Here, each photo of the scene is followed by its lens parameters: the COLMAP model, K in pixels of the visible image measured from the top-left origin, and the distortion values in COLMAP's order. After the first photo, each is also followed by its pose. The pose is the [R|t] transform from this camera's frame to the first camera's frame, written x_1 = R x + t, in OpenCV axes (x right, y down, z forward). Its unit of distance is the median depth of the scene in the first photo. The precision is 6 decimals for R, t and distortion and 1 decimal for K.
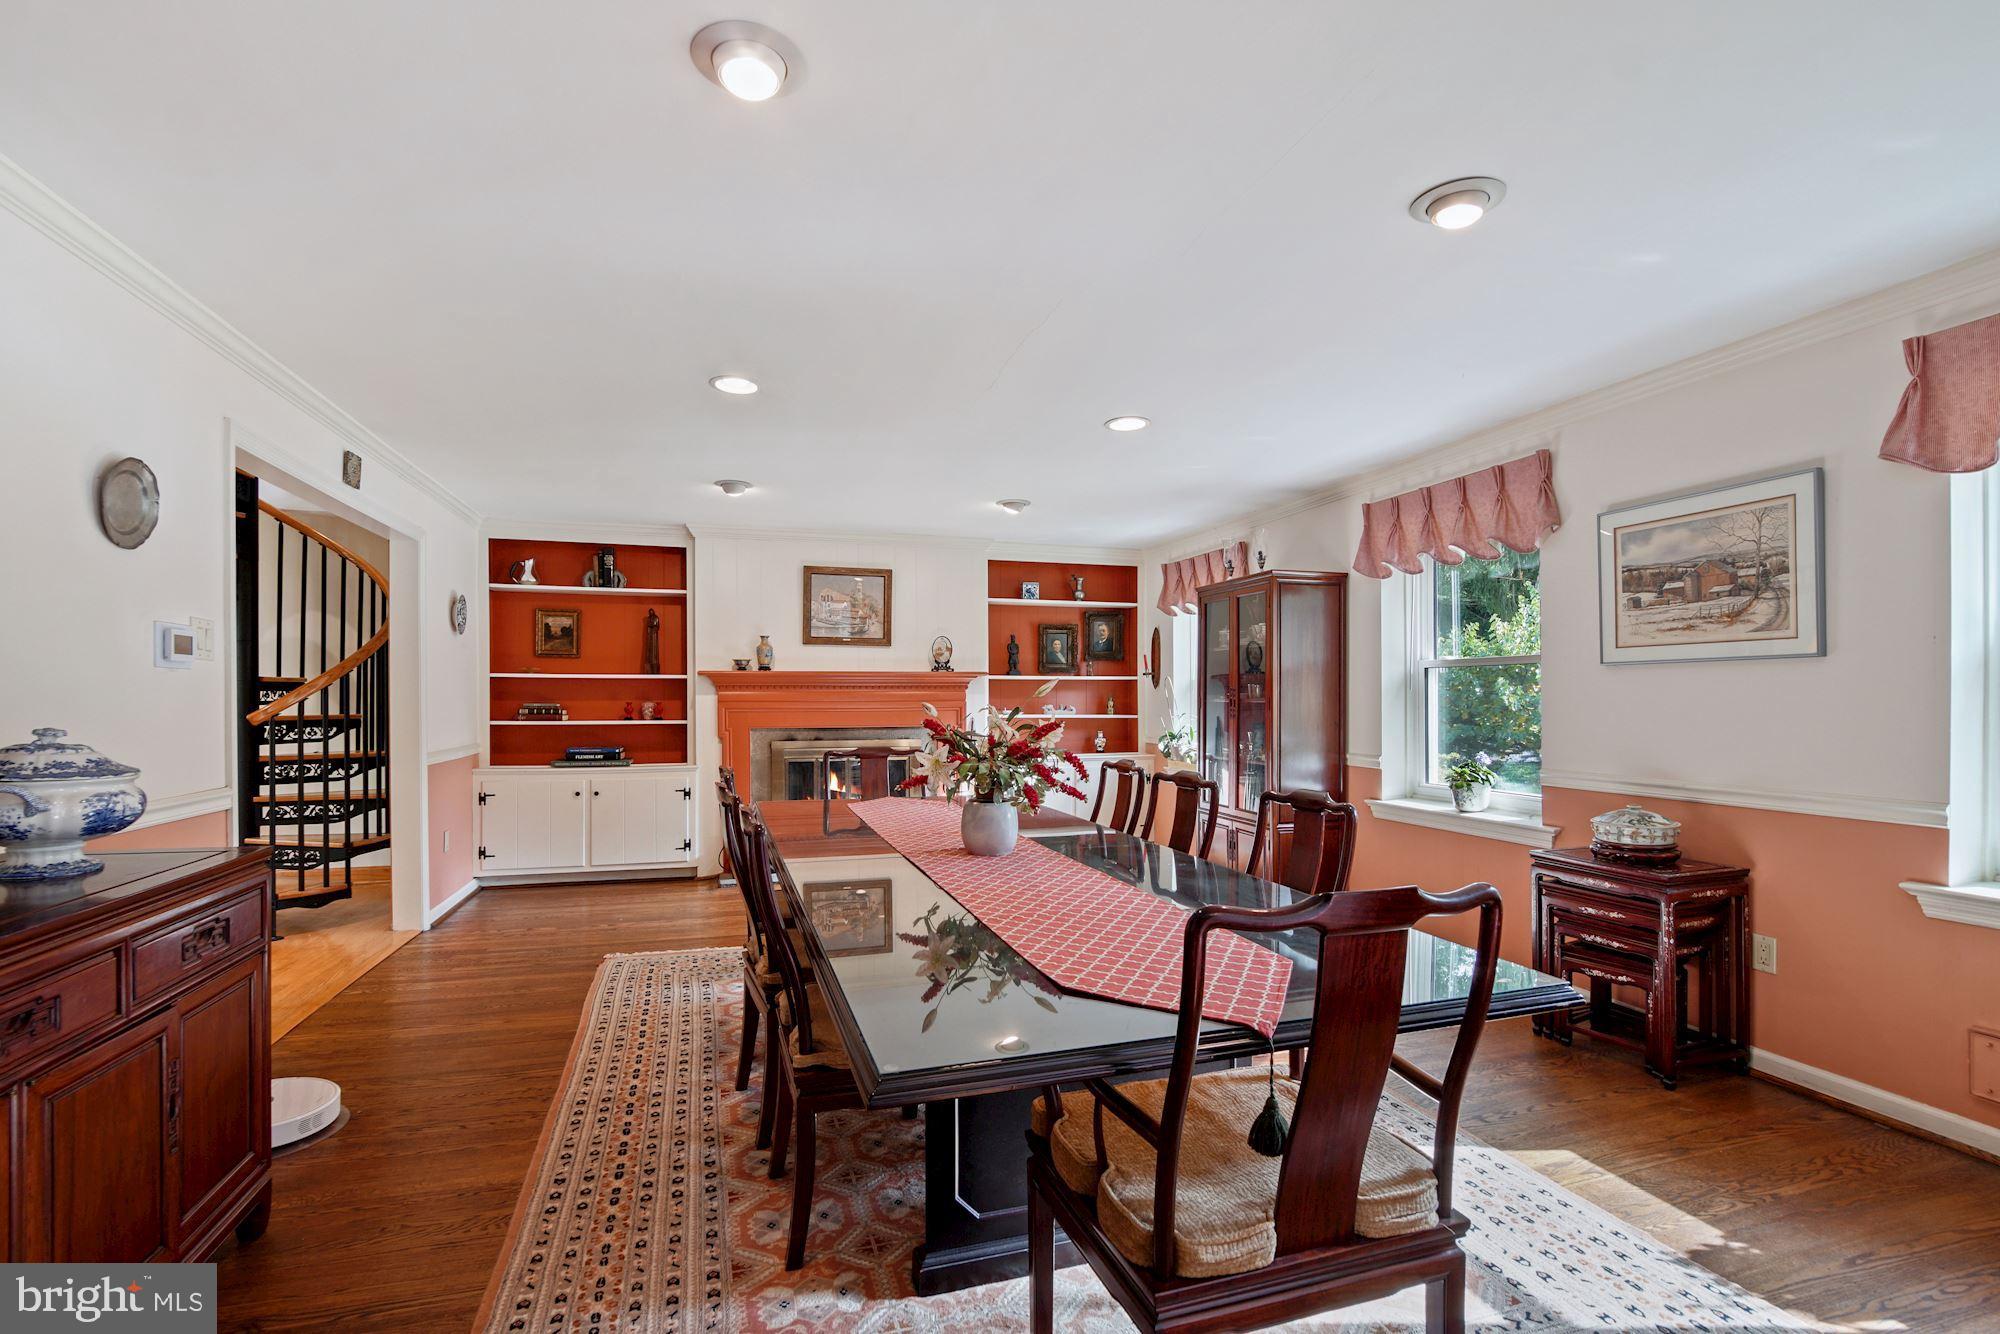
lens RADIAL K [[894.3, 0, 1022.3], [0, 894.3, 696.9], [0, 0, 1]] dist [-0.023035, 0.002084]
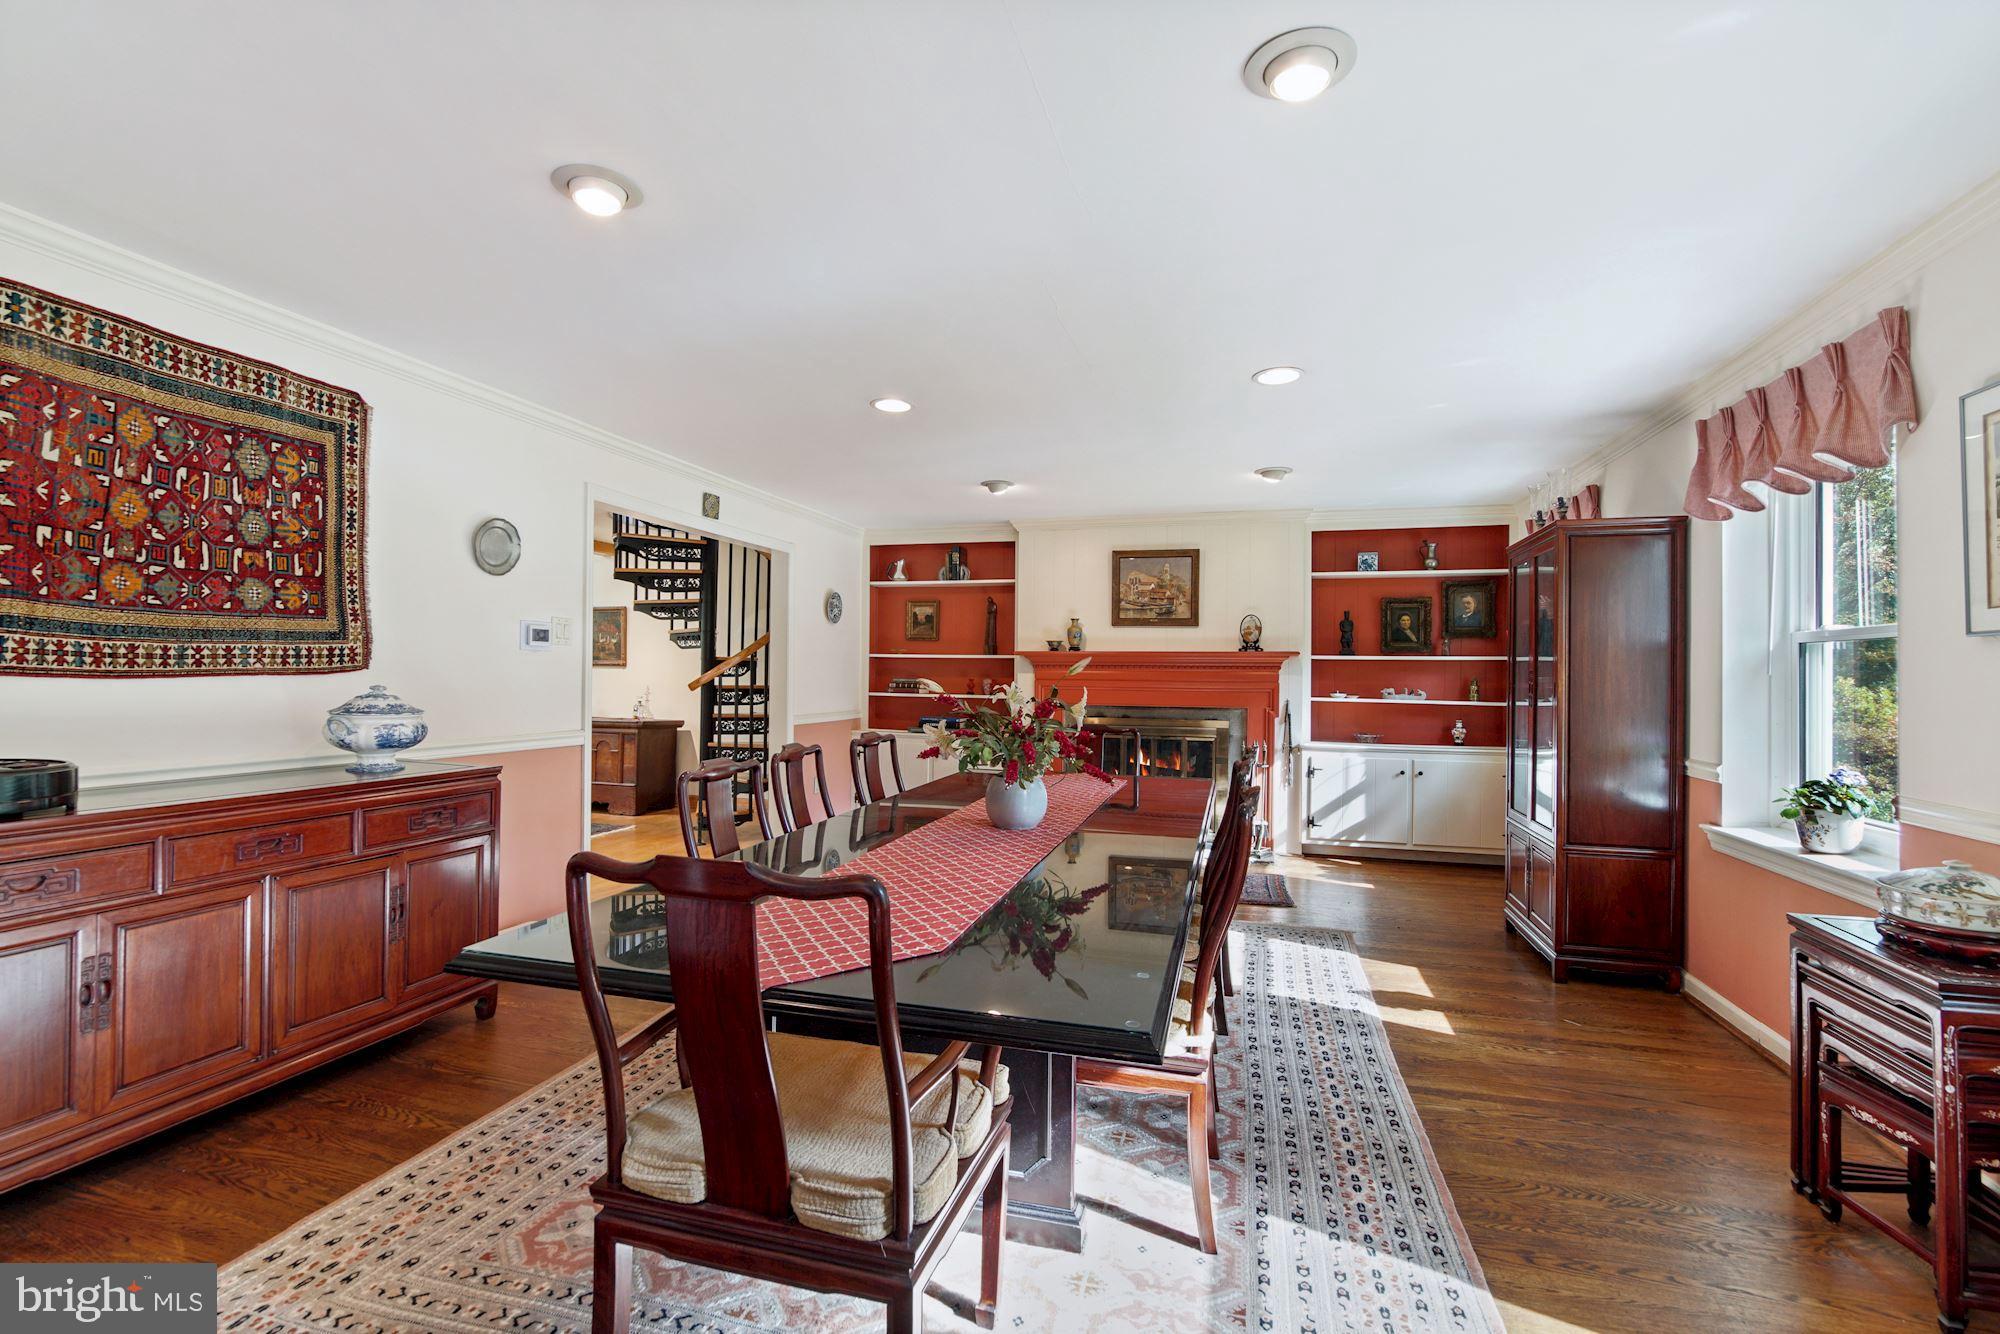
lens RADIAL K [[894.3, 0, 1010.8], [0, 894.3, 665.6], [0, 0, 1]] dist [-0.023035, 0.002084]
pose [[0.834405, 0.004681, -0.551132, 0.240457], [-0.012444, 0.999869, -0.010348, -0.000024], [0.551011, 0.015493, 0.834354, 0.063588]]
